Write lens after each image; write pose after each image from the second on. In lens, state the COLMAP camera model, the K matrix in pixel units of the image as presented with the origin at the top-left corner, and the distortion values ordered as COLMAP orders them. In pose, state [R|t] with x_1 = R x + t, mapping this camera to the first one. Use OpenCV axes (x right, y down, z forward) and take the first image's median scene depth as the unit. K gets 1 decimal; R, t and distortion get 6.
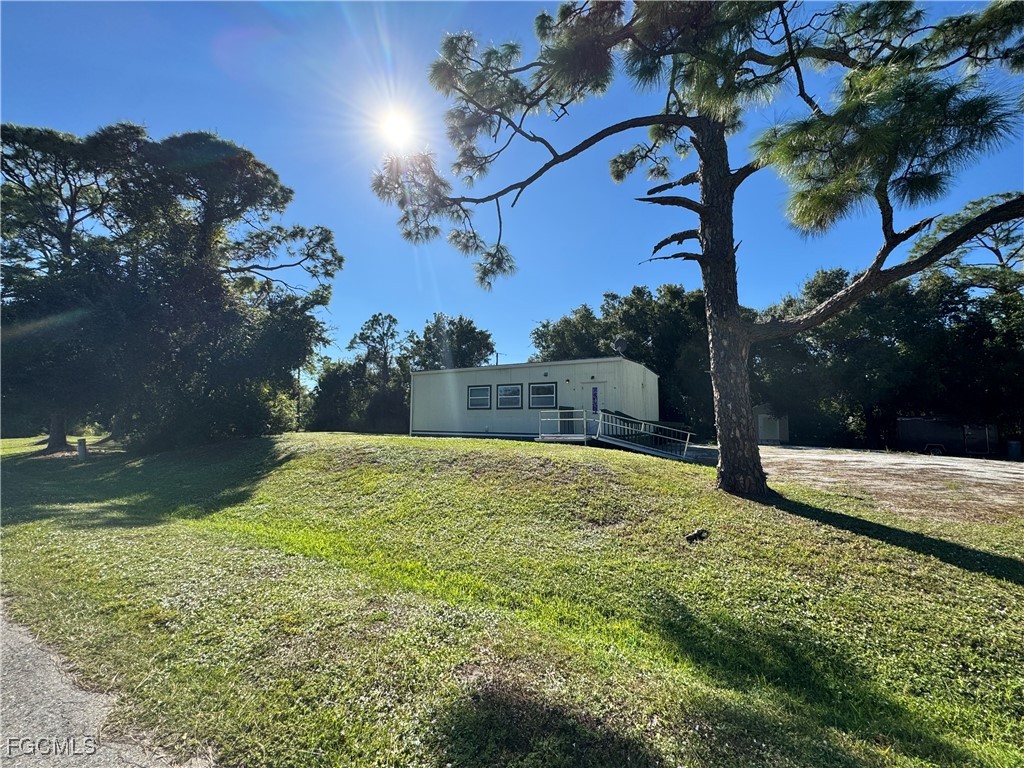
lens RADIAL K [[409.6, 0, 513.7], [0, 409.6, 385.0], [0, 0, 1]] dist [0.000536, -0.000707]
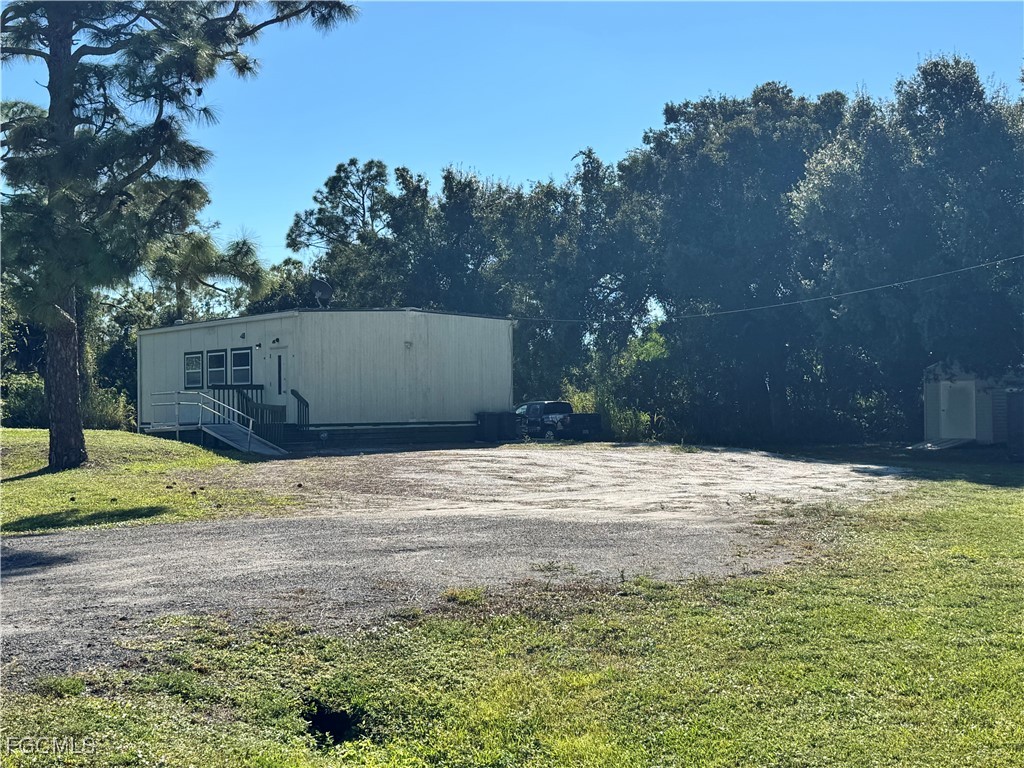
lens RADIAL K [[1290.4, 0, 509.0], [0, 1290.4, 385.1], [0, 0, 1]] dist [0.095915, 0.000000]
pose [[0.920156, -0.019001, -0.391091, 2.449229], [0.047063, 0.996948, 0.062294, -0.106272], [0.388713, -0.075726, 0.918242, -1.448319]]
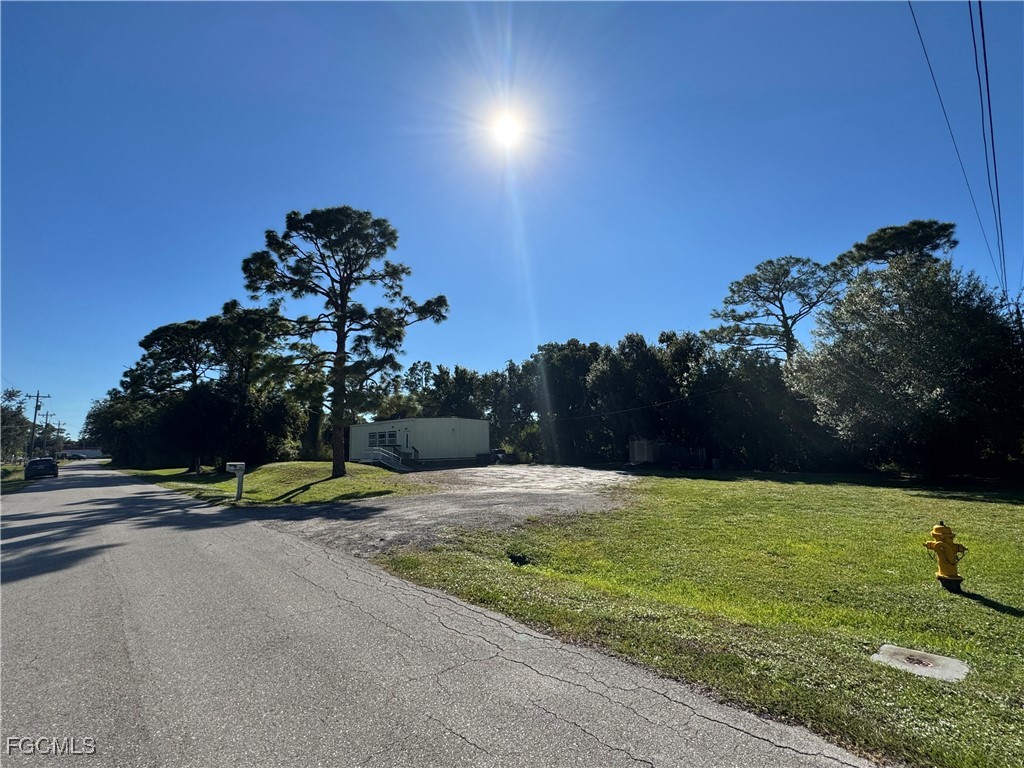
lens RADIAL K [[475.2, 0, 512.6], [0, 475.2, 378.5], [0, 0, 1]] dist [0.001404, 0.000009]
pose [[0.954261, -0.065991, -0.291602, 2.317335], [0.049118, 0.996688, -0.064817, -0.145263], [0.294913, 0.047529, 0.954341, -1.670583]]
